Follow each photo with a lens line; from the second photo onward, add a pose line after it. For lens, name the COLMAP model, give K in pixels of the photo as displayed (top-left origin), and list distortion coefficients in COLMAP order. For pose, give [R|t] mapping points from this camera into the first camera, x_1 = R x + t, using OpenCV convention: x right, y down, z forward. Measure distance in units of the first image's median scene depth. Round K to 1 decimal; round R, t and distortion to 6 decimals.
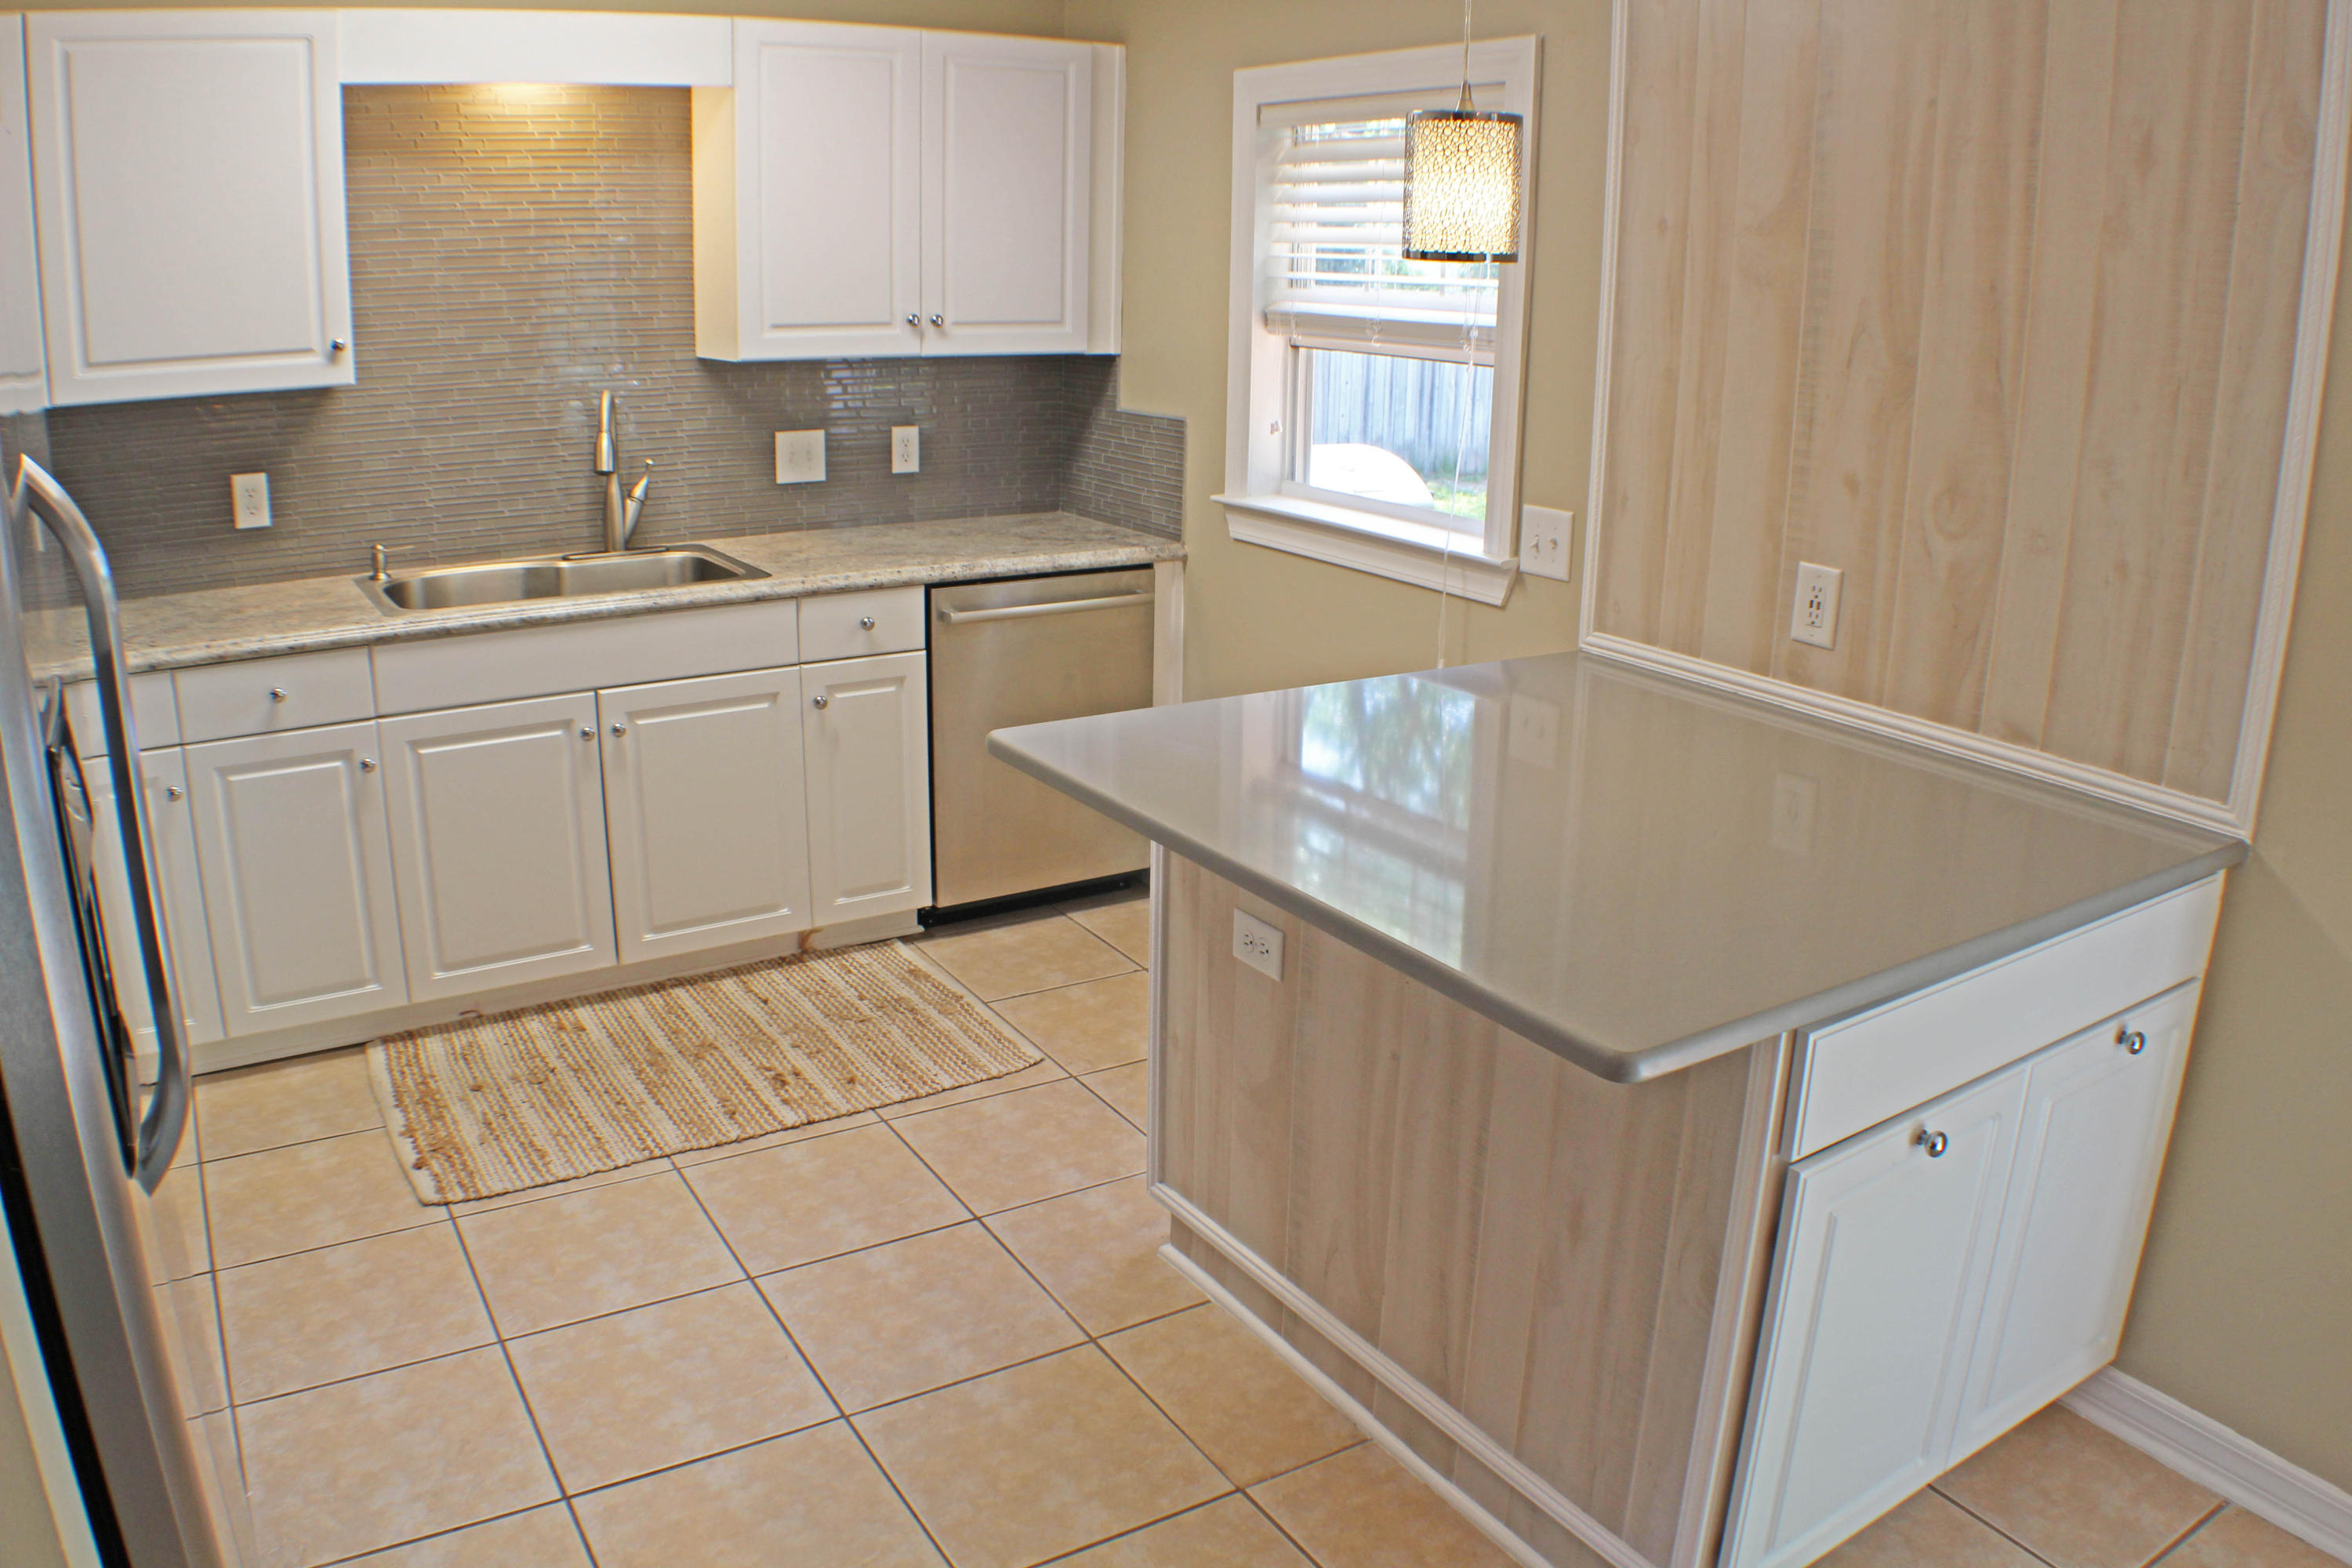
lens RADIAL K [[1748.9, 0, 1176.0], [0, 1748.9, 784.0], [0, 0, 1]] dist [-0.230542, 0.070005]
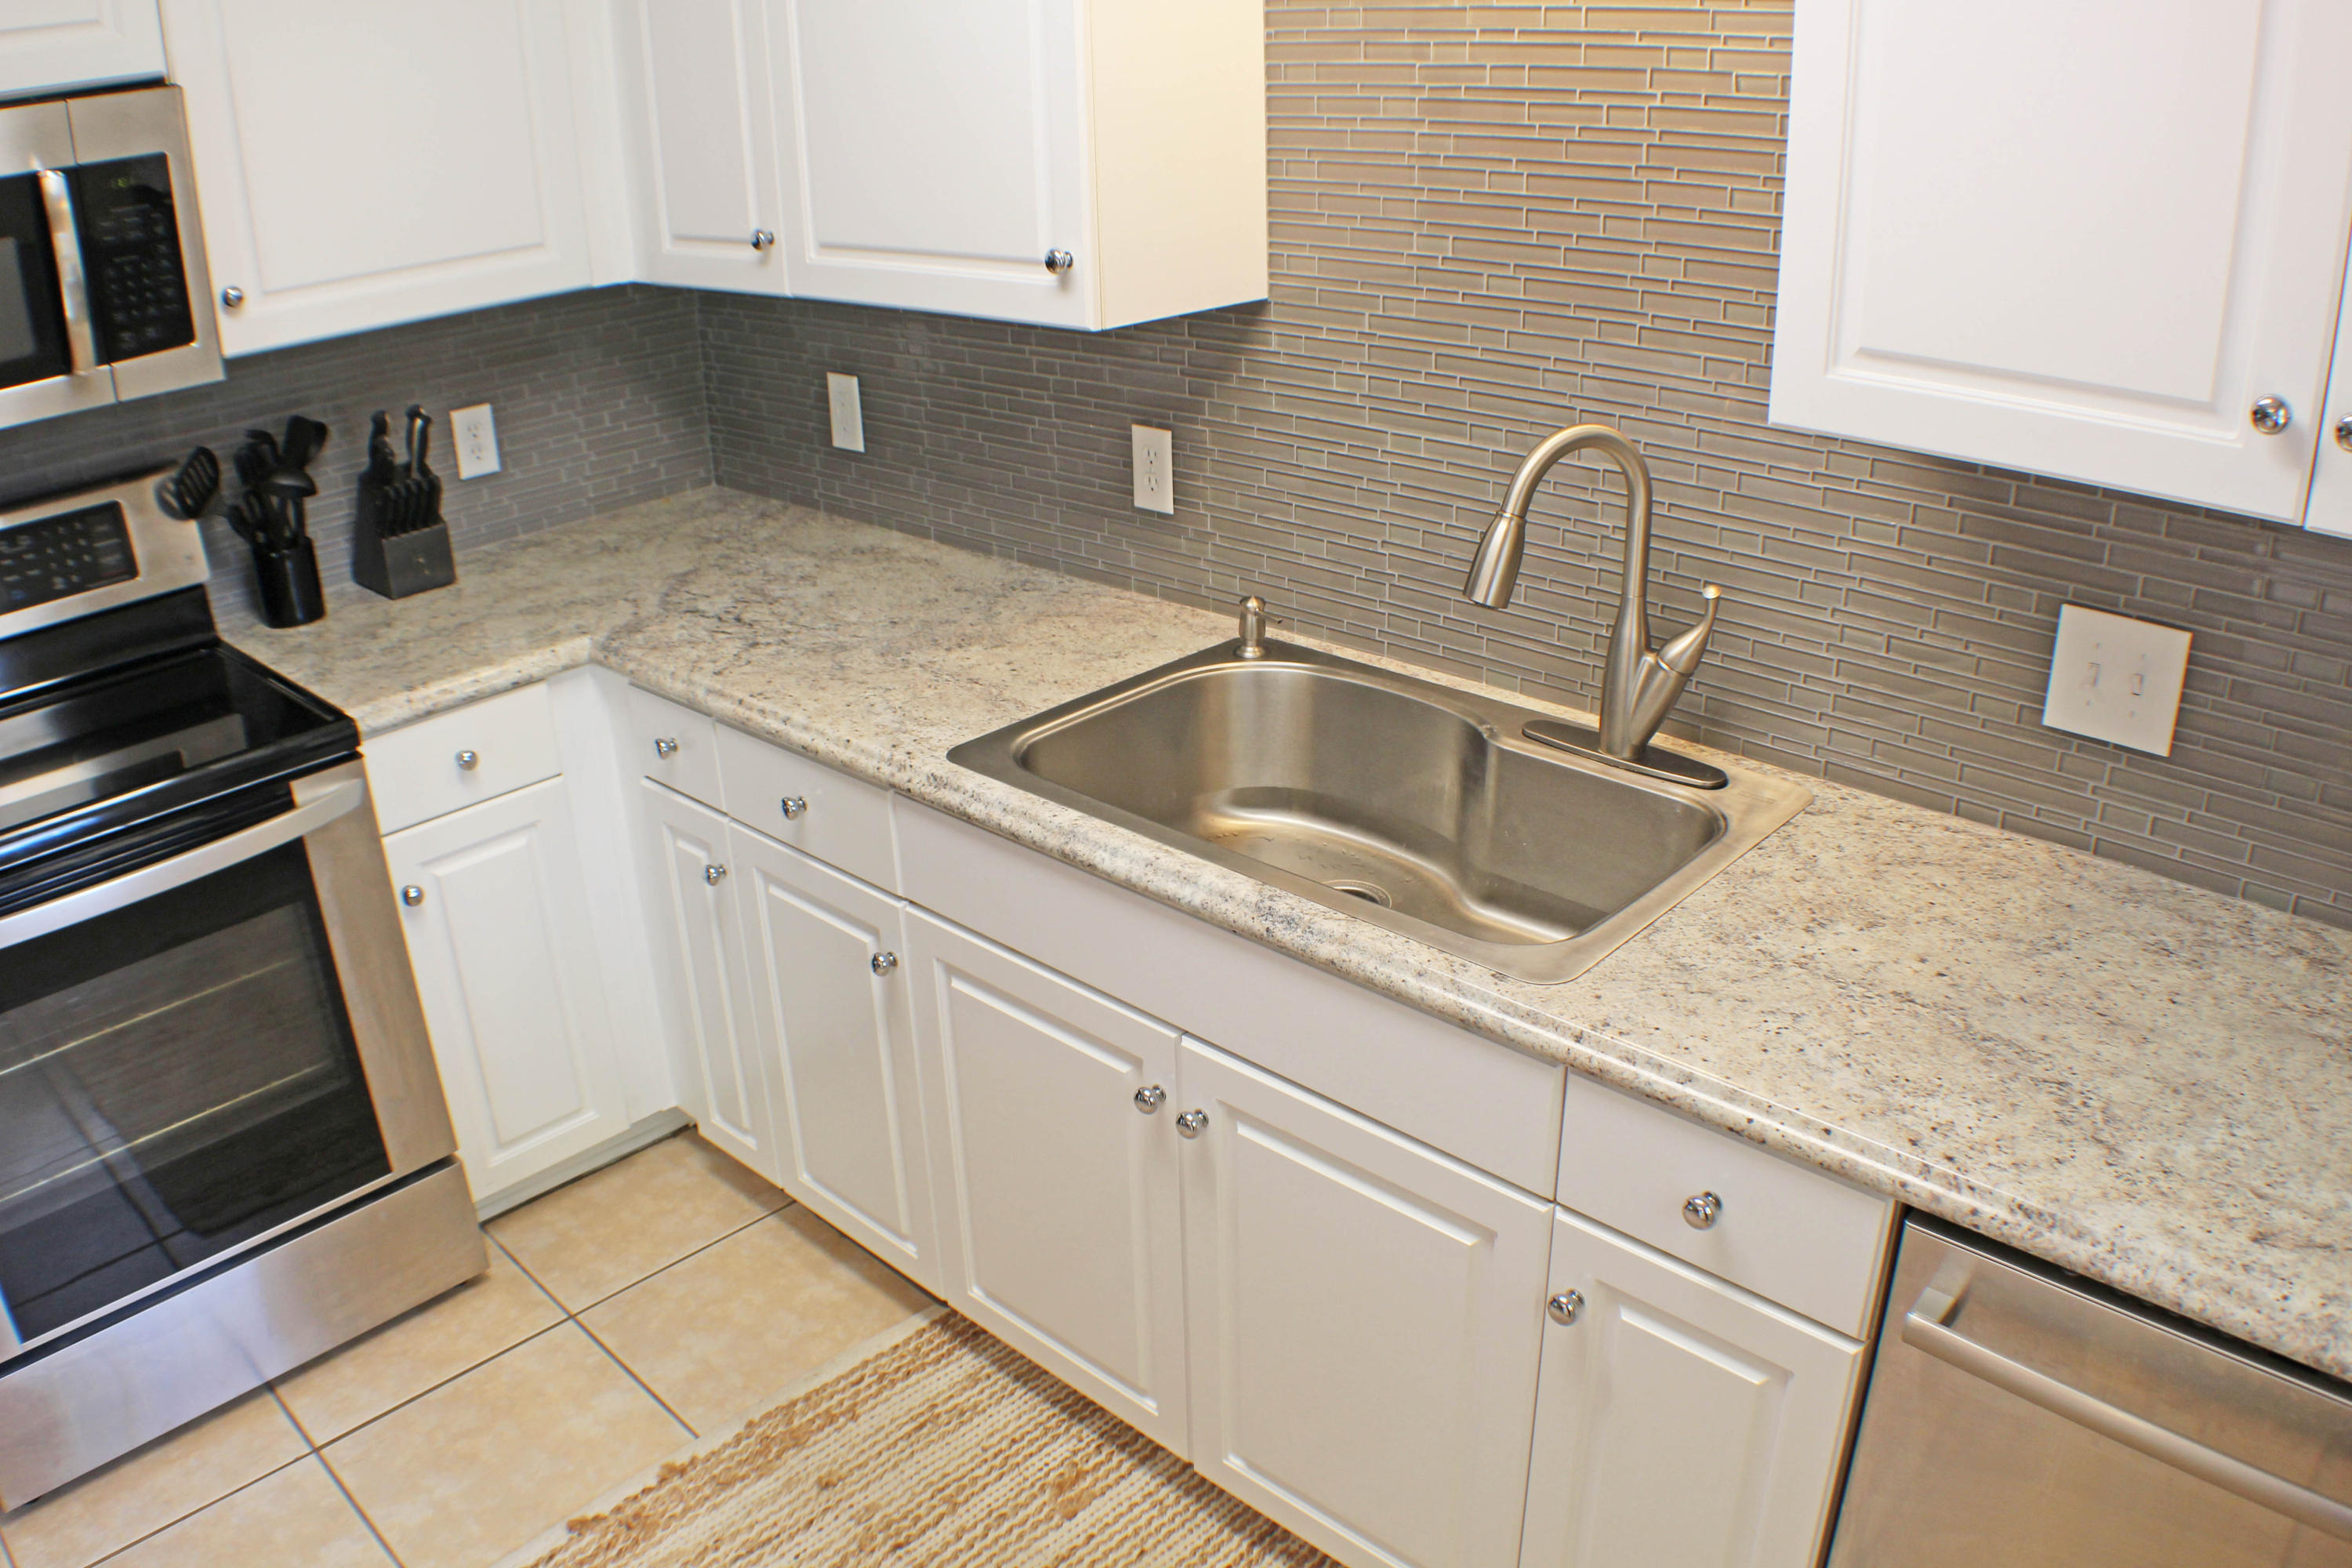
lens RADIAL K [[1797.0, 0, 1176.0], [0, 1797.0, 784.0], [0, 0, 1]] dist [-0.232113, 0.078282]
pose [[0.241657, 0.365494, -0.898897, 0.101207], [-0.250579, 0.918438, 0.306074, -0.277331], [0.937450, 0.151280, 0.313532, 0.809401]]
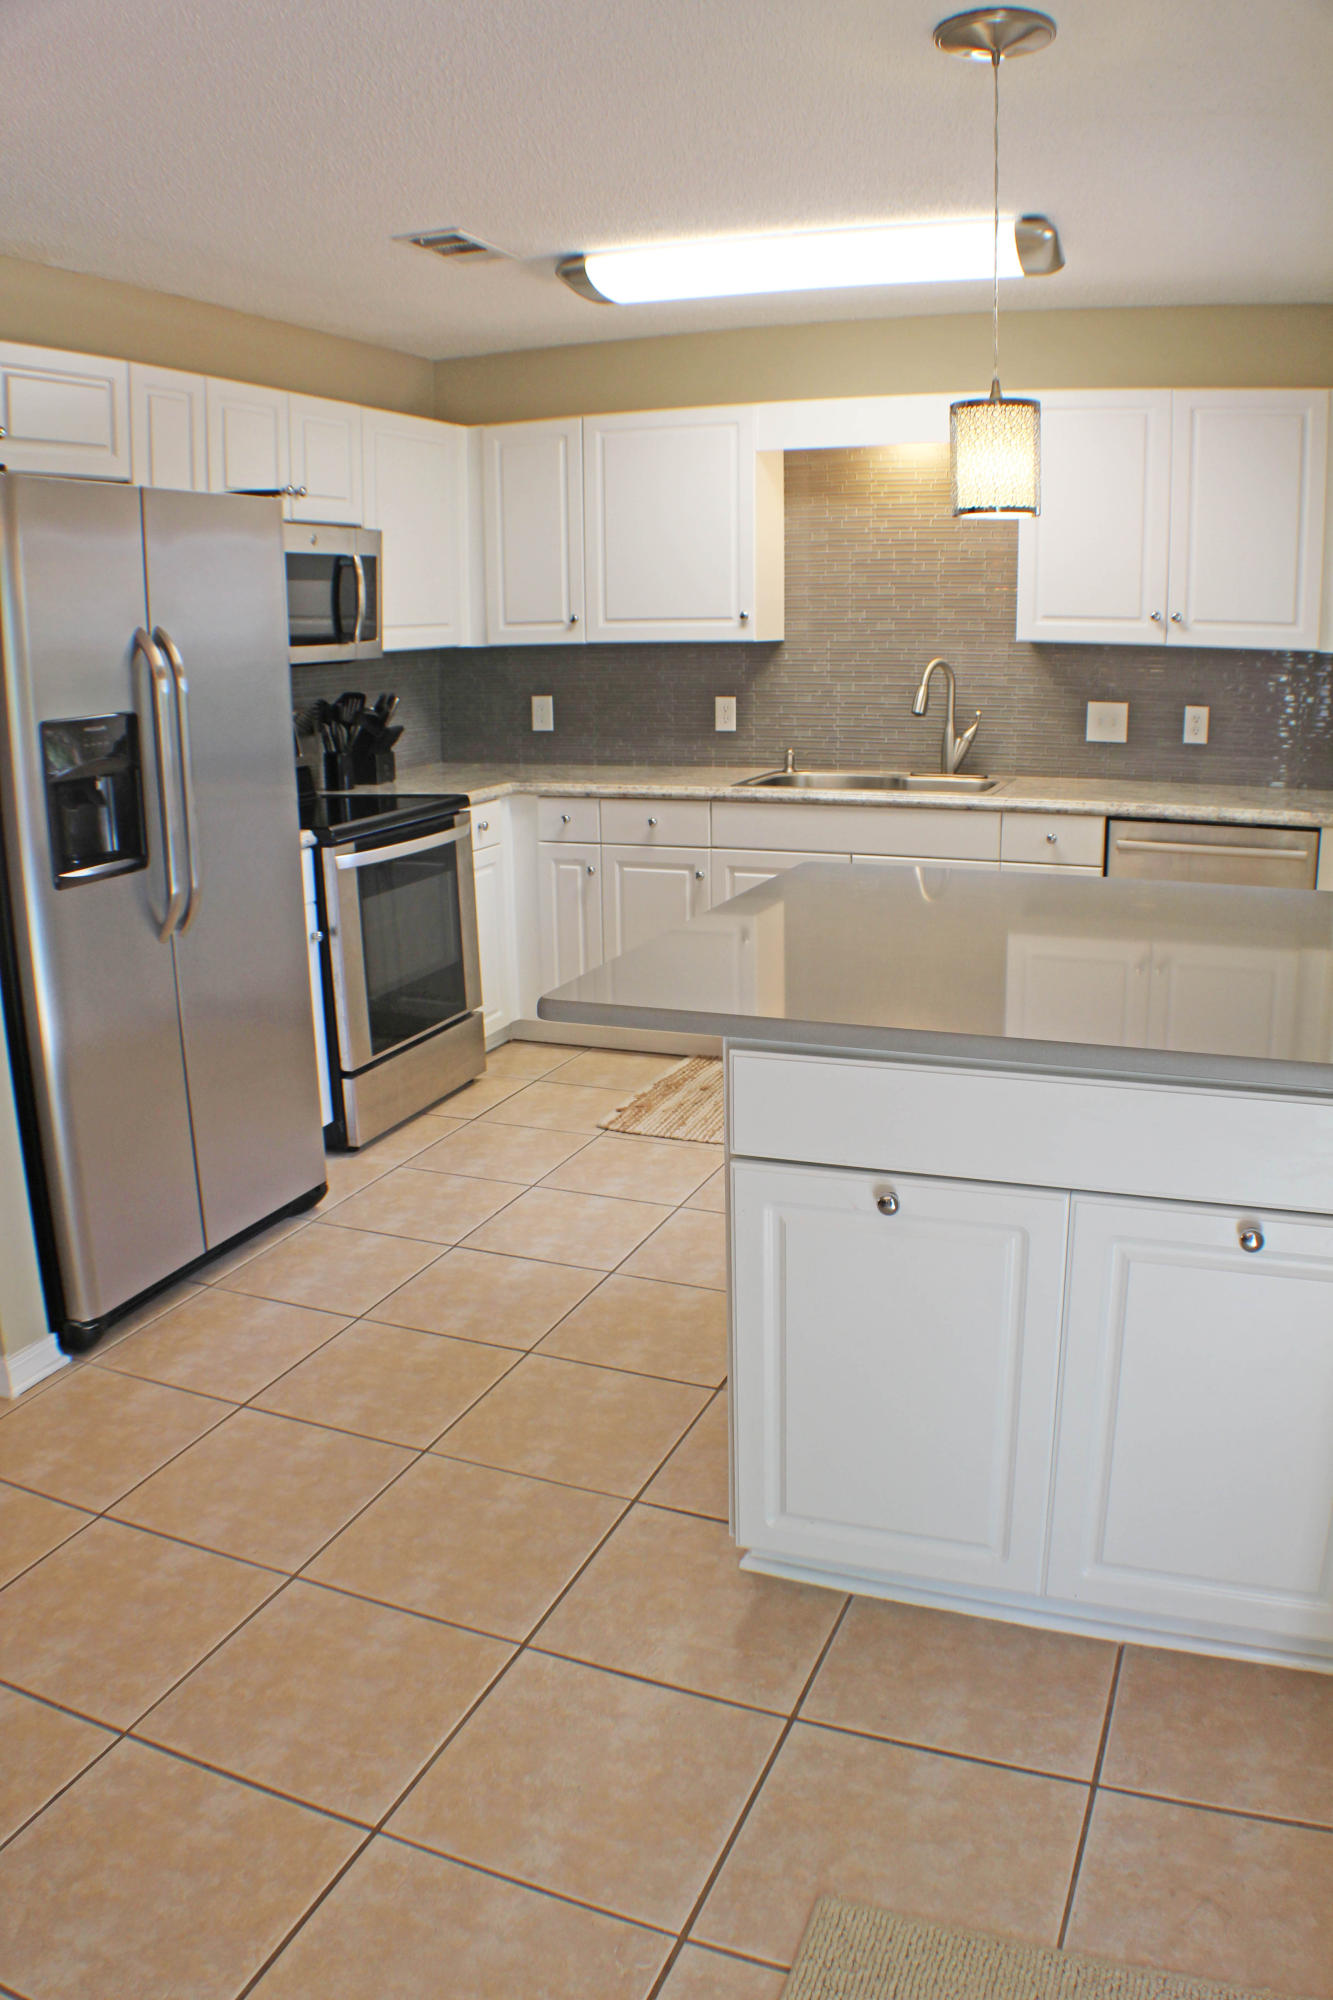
lens RADIAL K [[1487.2, 0, 666.5], [0, 1487.2, 1000.0], [0, 0, 1]] dist [-0.230542, 0.070005]
pose [[0.583285, 0.176086, -0.792952, 0.589678], [-0.210341, 0.975664, 0.061936, 0.021595], [0.784561, 0.130664, 0.606128, 0.116130]]
